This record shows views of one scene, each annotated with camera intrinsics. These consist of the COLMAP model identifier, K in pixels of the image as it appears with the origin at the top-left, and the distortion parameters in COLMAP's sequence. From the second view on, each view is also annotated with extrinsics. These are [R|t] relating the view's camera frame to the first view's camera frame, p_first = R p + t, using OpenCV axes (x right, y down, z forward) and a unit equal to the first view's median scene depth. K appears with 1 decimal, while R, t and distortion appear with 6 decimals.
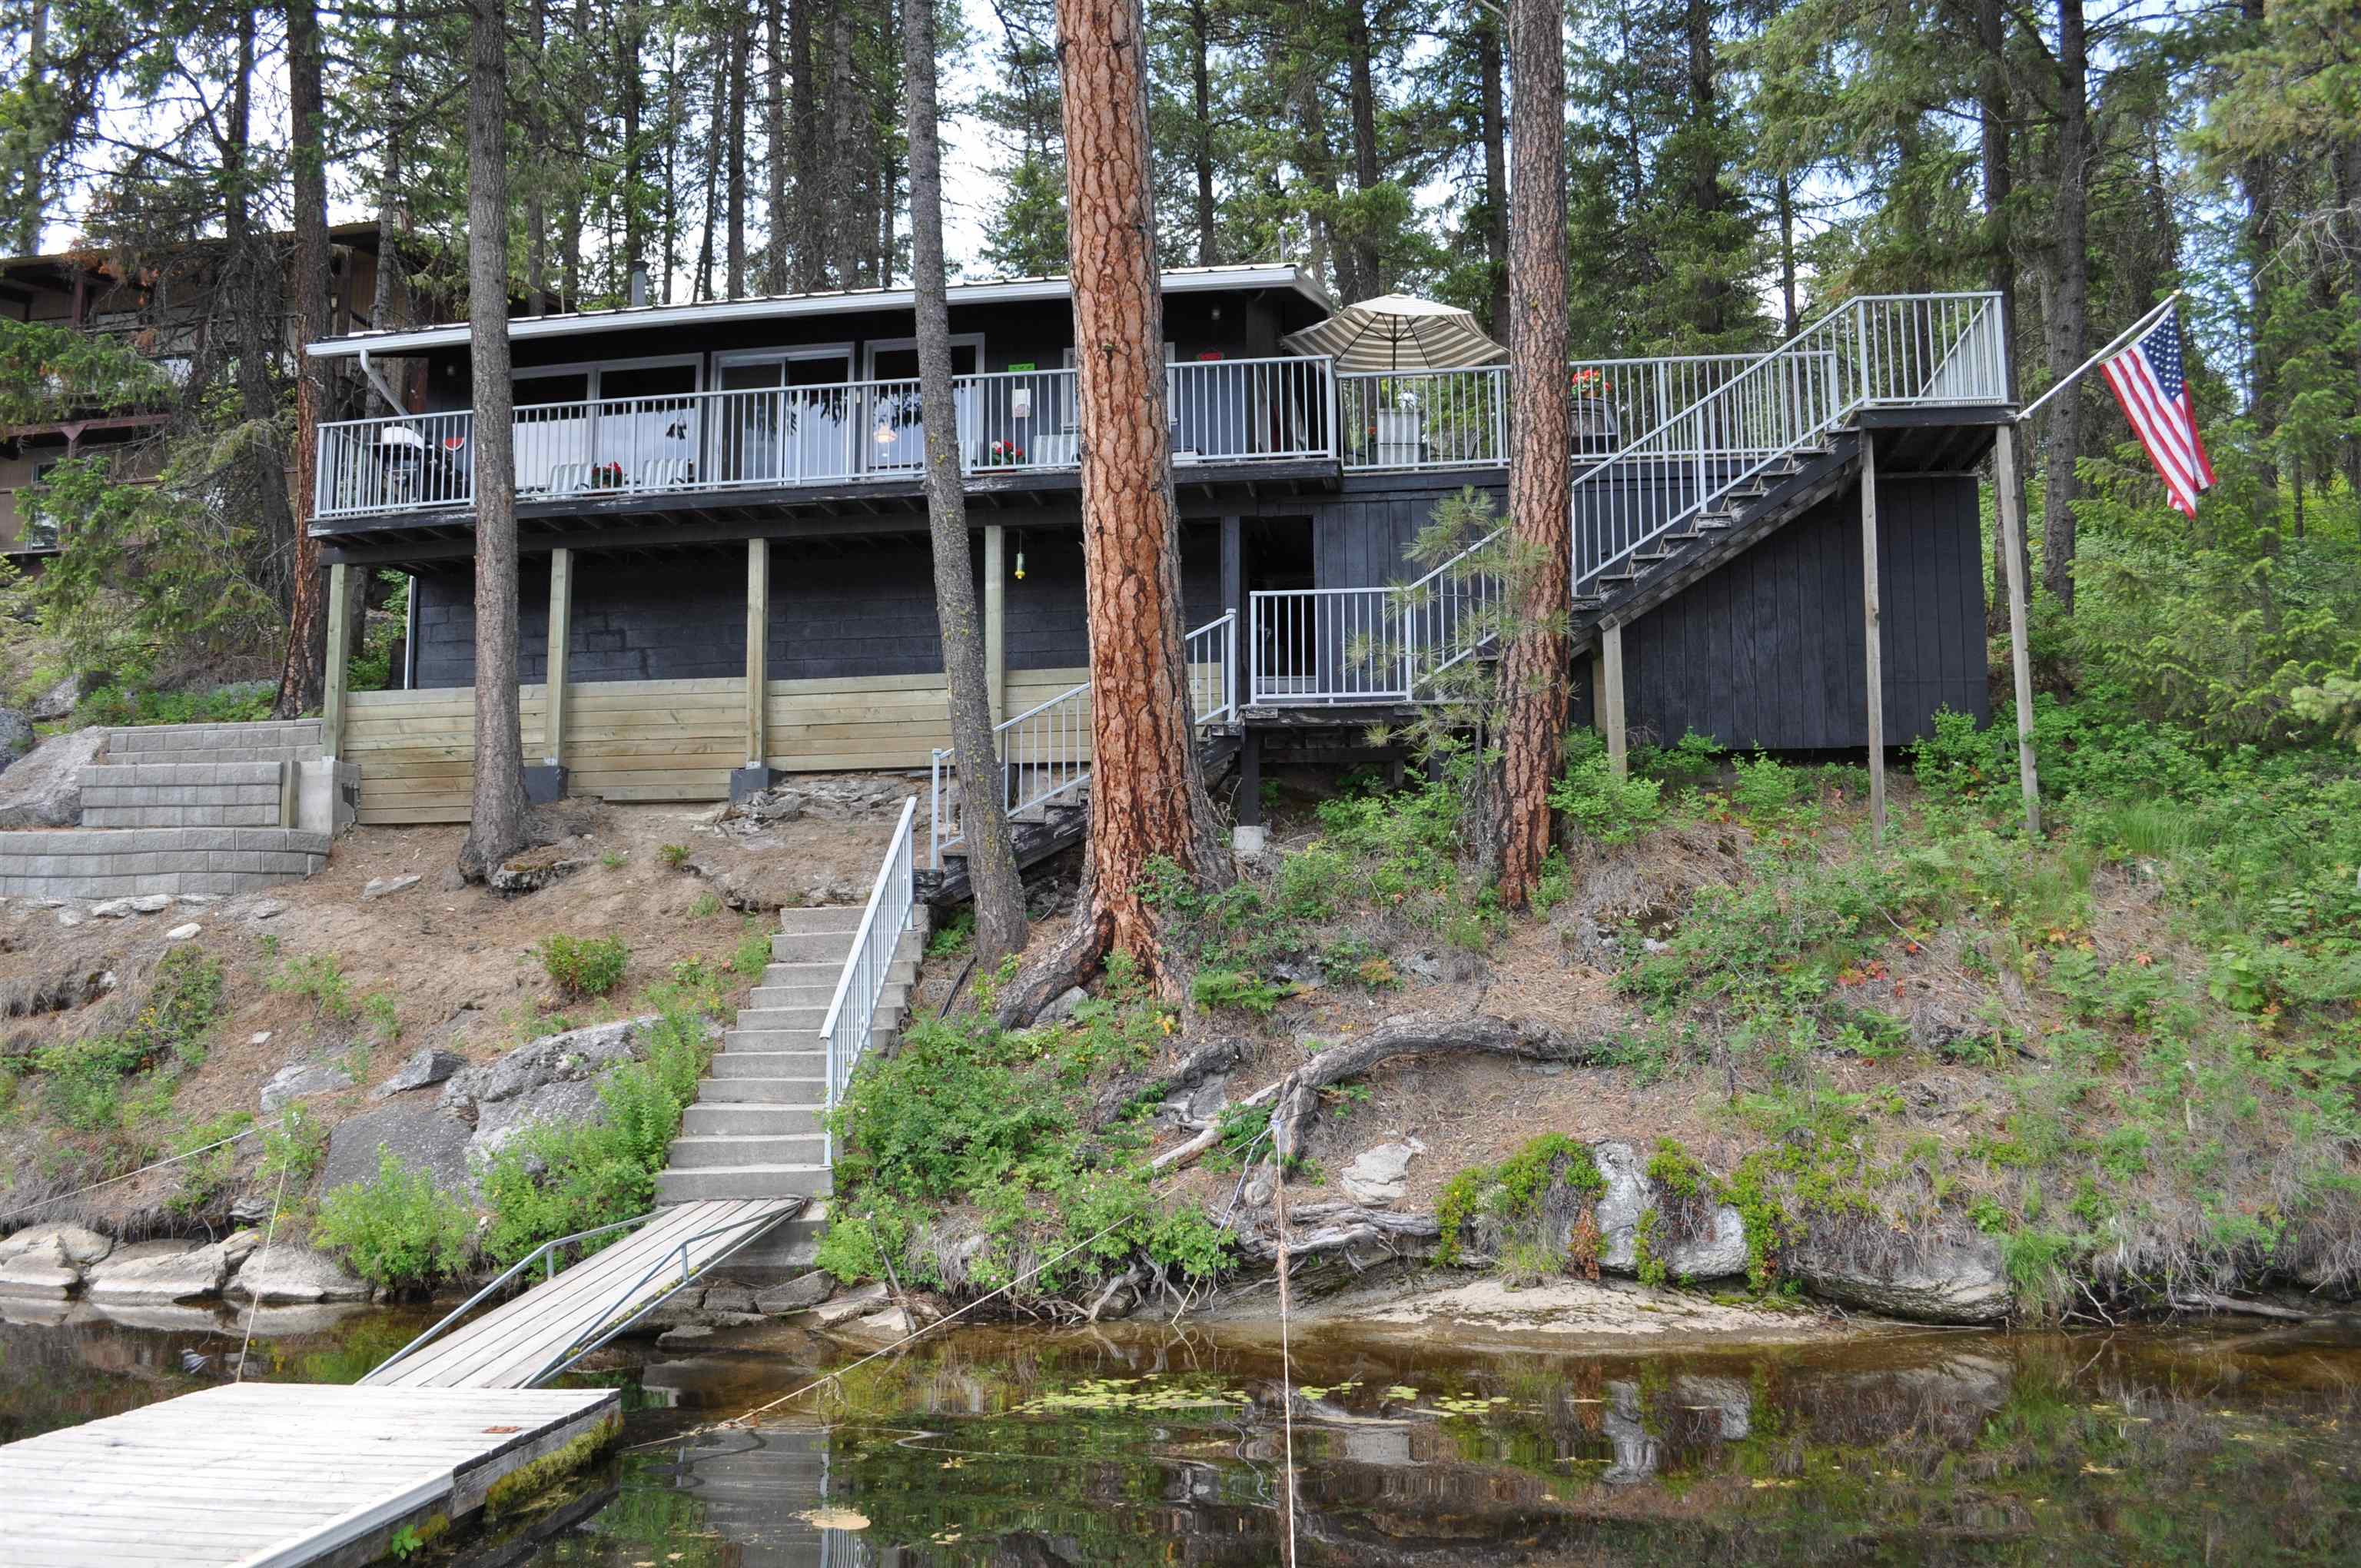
lens RADIAL K [[1911.5, 0, 1180.5], [0, 1911.5, 784.0], [0, 0, 1]] dist [-0.078366, 0.002396]
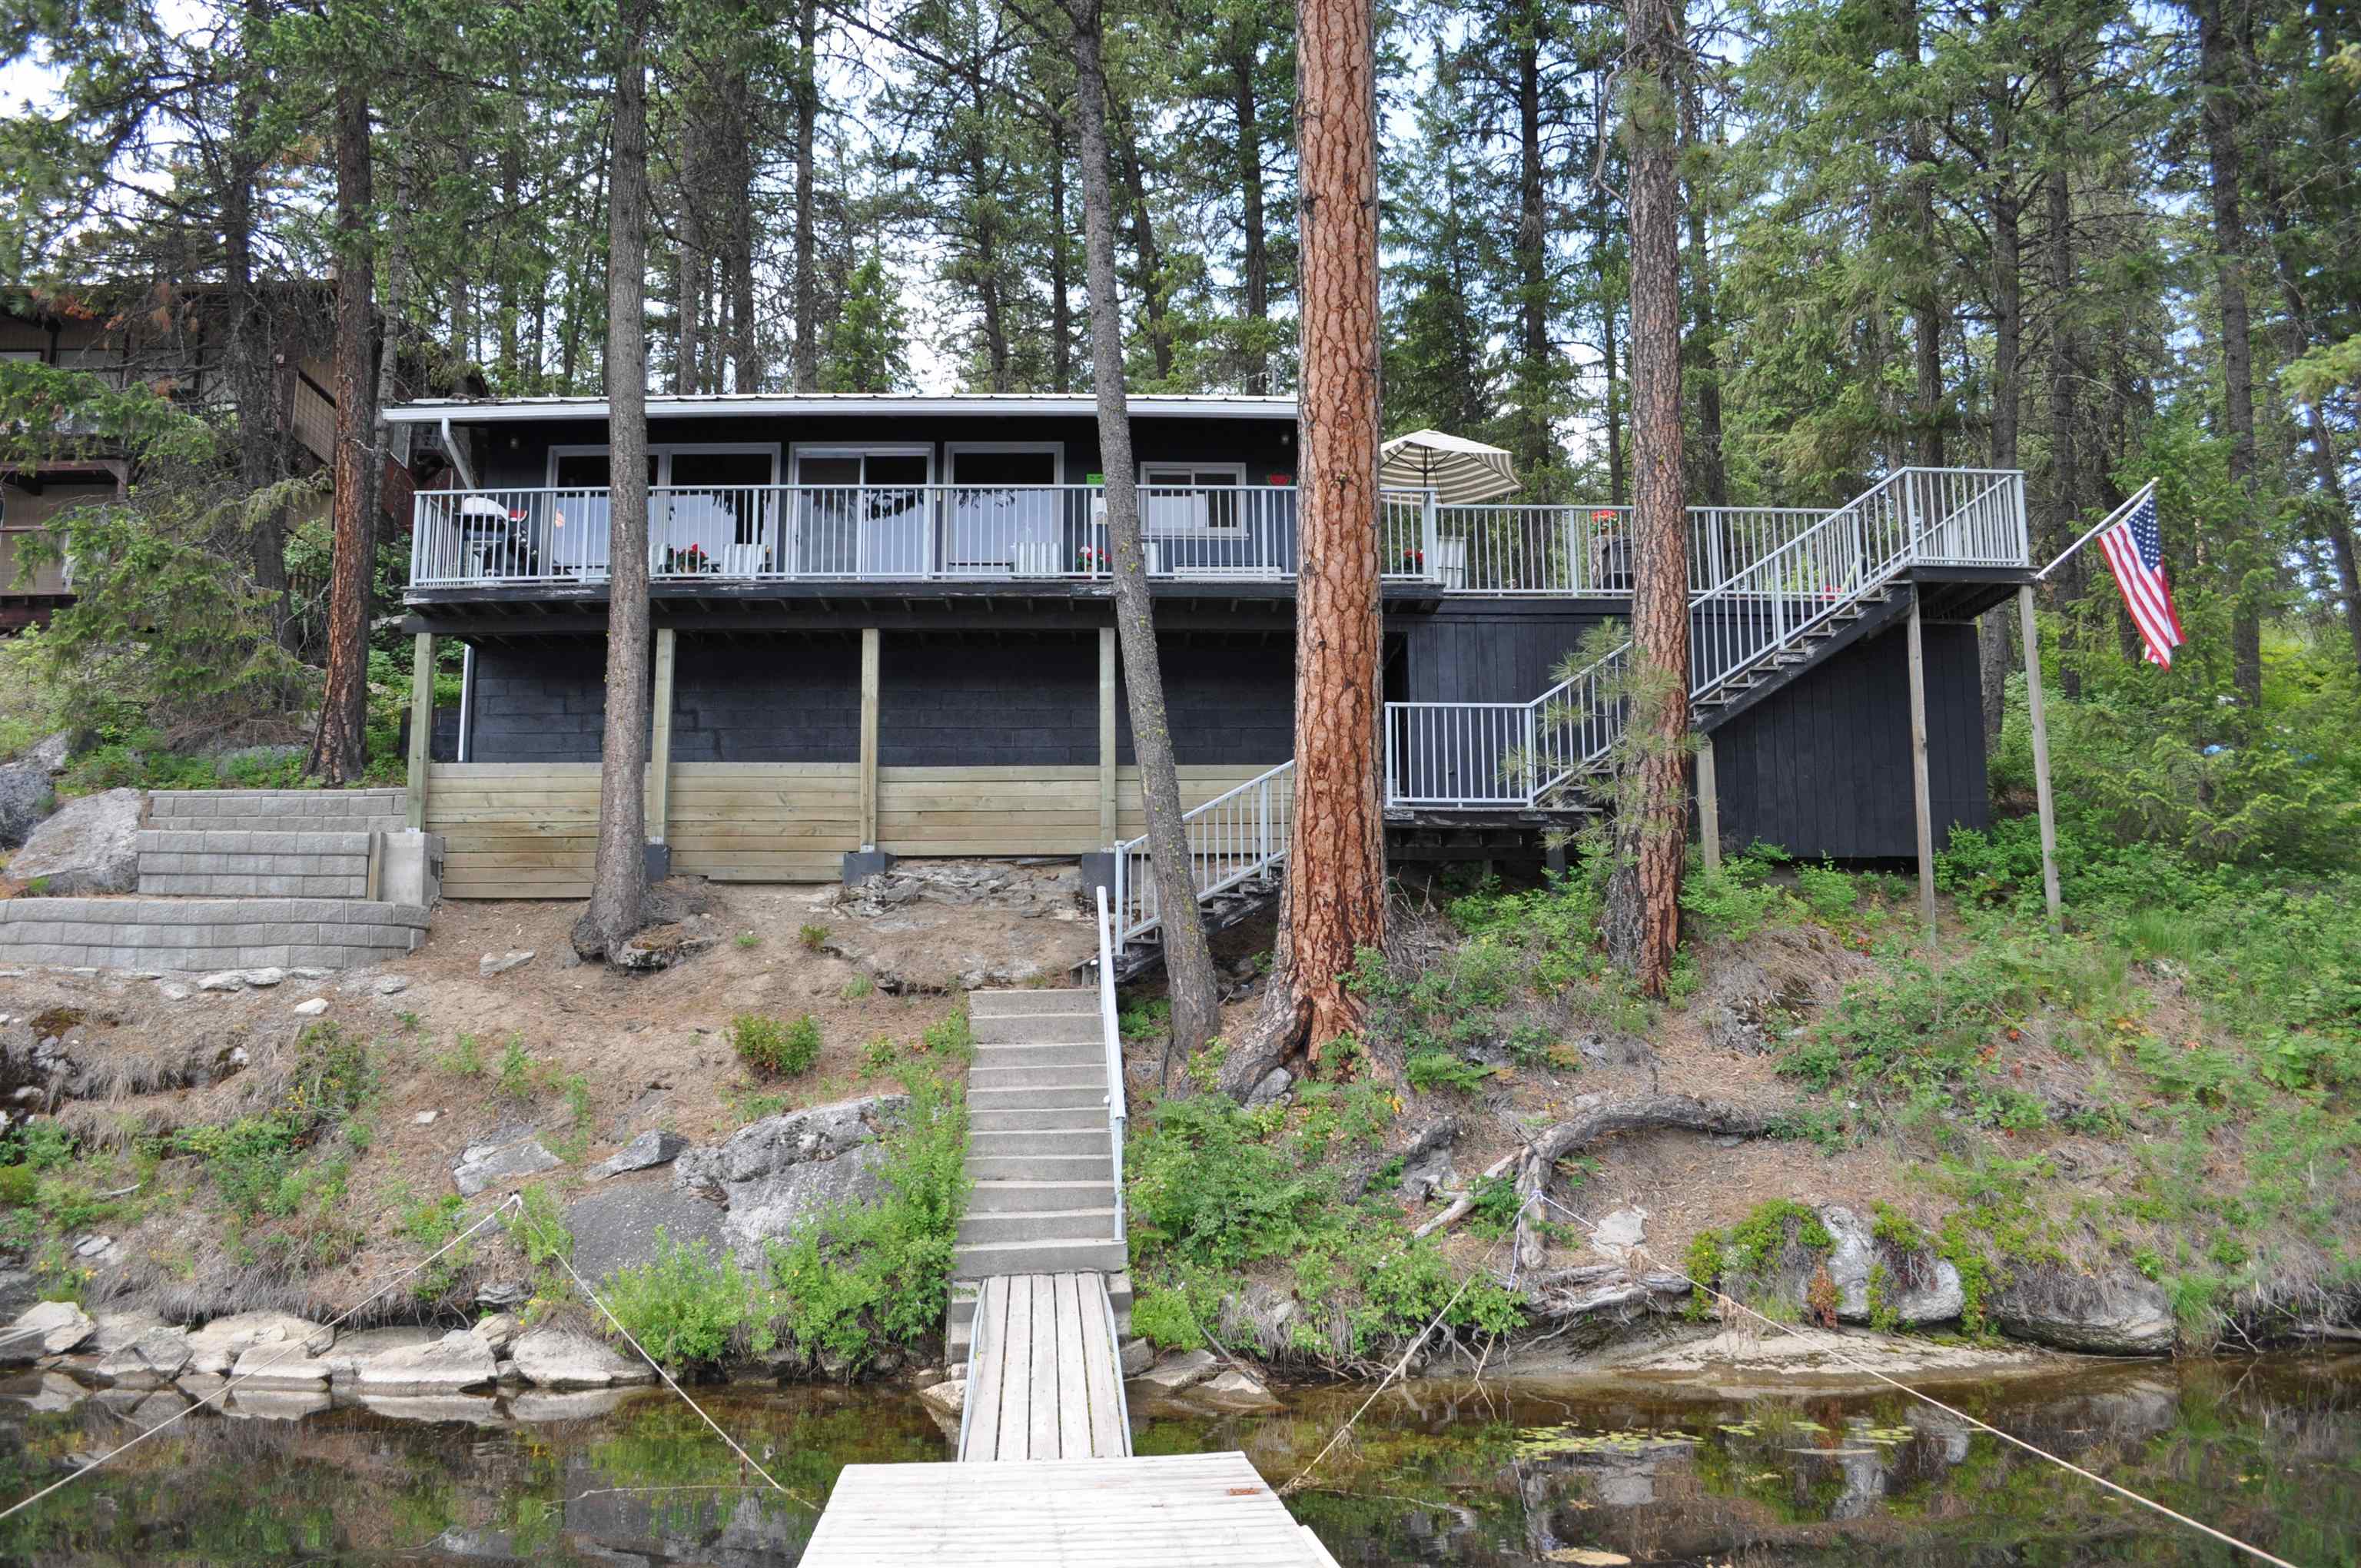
lens RADIAL K [[1853.6, 0, 1182.7], [0, 1853.6, 790.4], [0, 0, 1]] dist [-0.082061, 0.010640]
pose [[0.983698, 0.029885, 0.177326, -0.286444], [-0.022752, 0.998853, -0.042127, -0.004123], [-0.178382, 0.037406, 0.983250, -0.014506]]
